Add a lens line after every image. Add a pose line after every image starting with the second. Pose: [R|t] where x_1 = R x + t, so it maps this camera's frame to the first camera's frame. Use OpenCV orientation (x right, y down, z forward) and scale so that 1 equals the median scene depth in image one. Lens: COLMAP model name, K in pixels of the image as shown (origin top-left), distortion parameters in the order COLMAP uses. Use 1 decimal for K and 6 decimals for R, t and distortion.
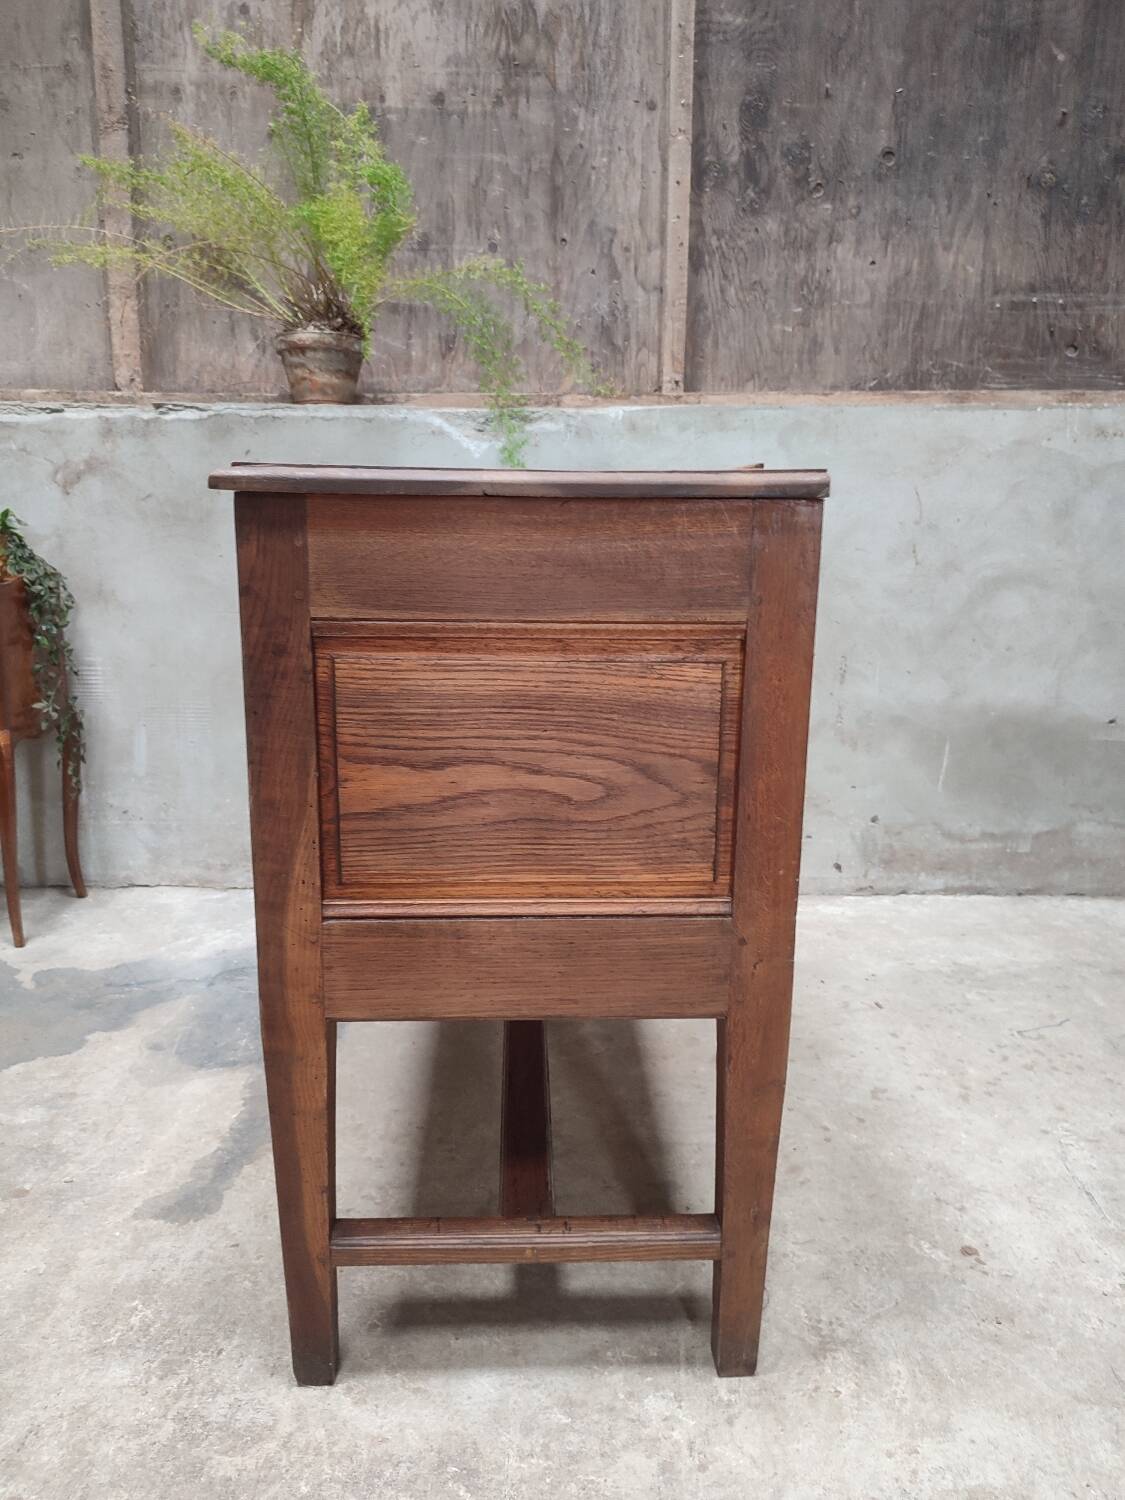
lens RADIAL K [[1080.1, 0, 563.0], [0, 1080.1, 752.2], [0, 0, 1]] dist [0.005473, -0.011178]
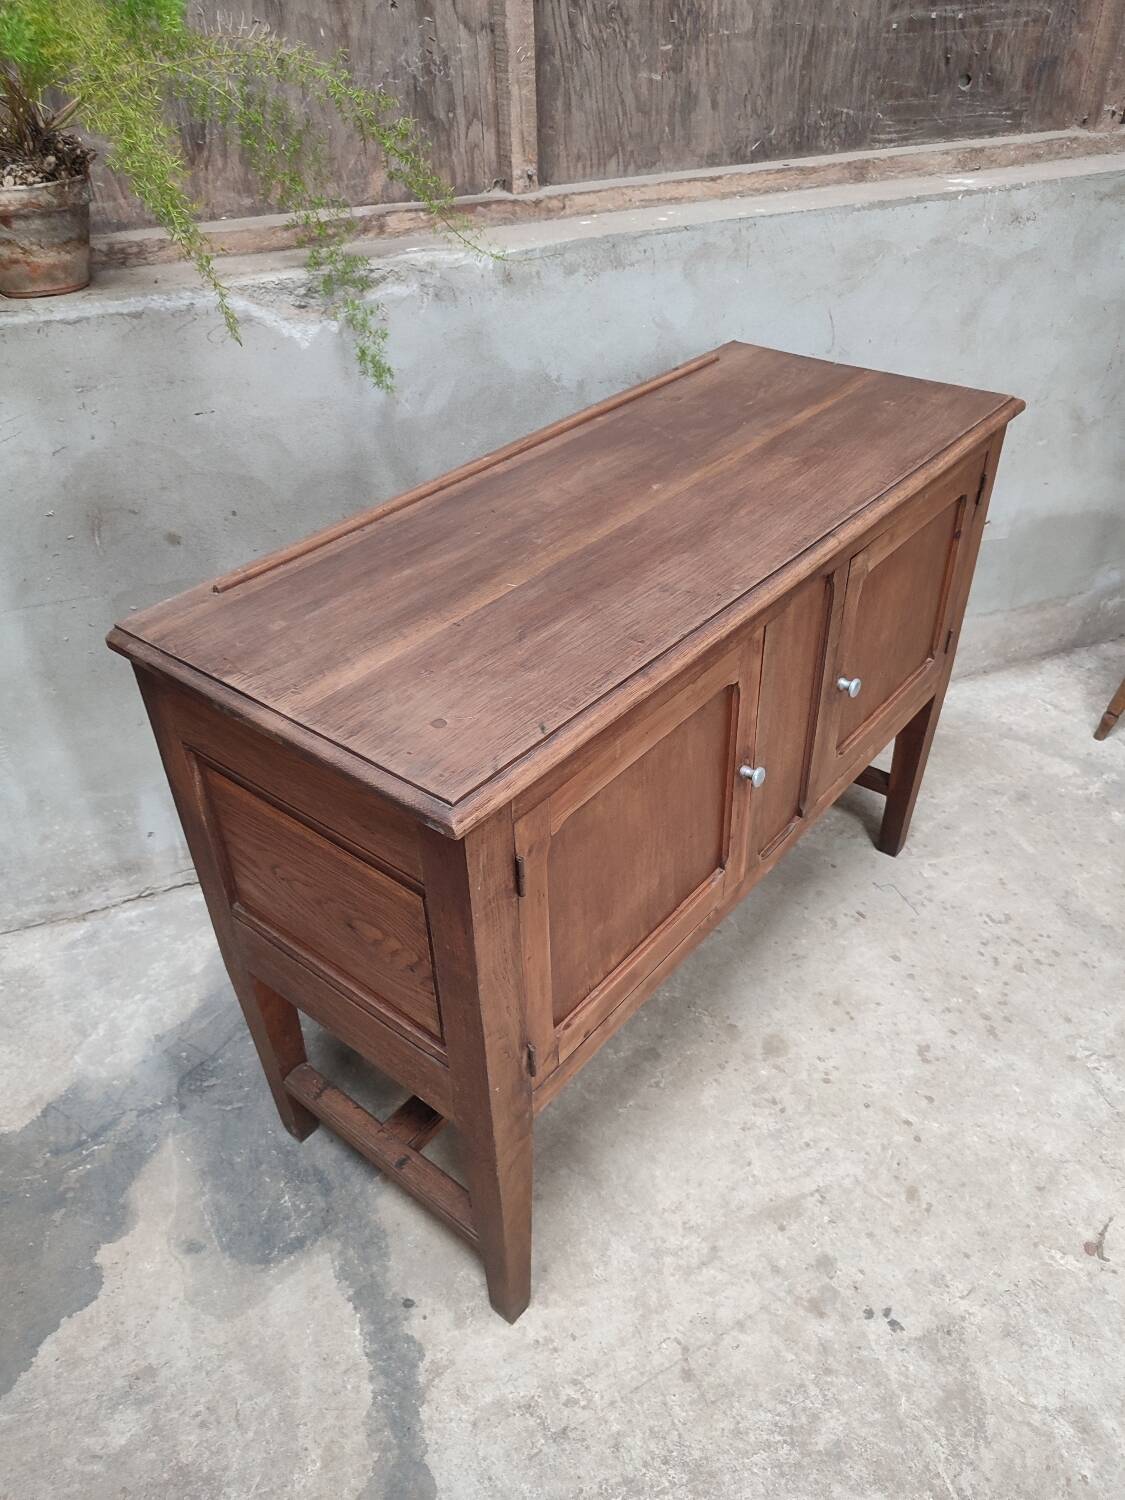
lens RADIAL K [[1080.1, 0, 562.7], [0, 1080.1, 750.6], [0, 0, 1]] dist [0.005473, -0.011178]
pose [[0.925201, -0.249874, 0.285599, -0.184029], [0.110328, 0.897220, 0.427579, -0.306300], [-0.363086, -0.364087, 0.857677, 0.219475]]
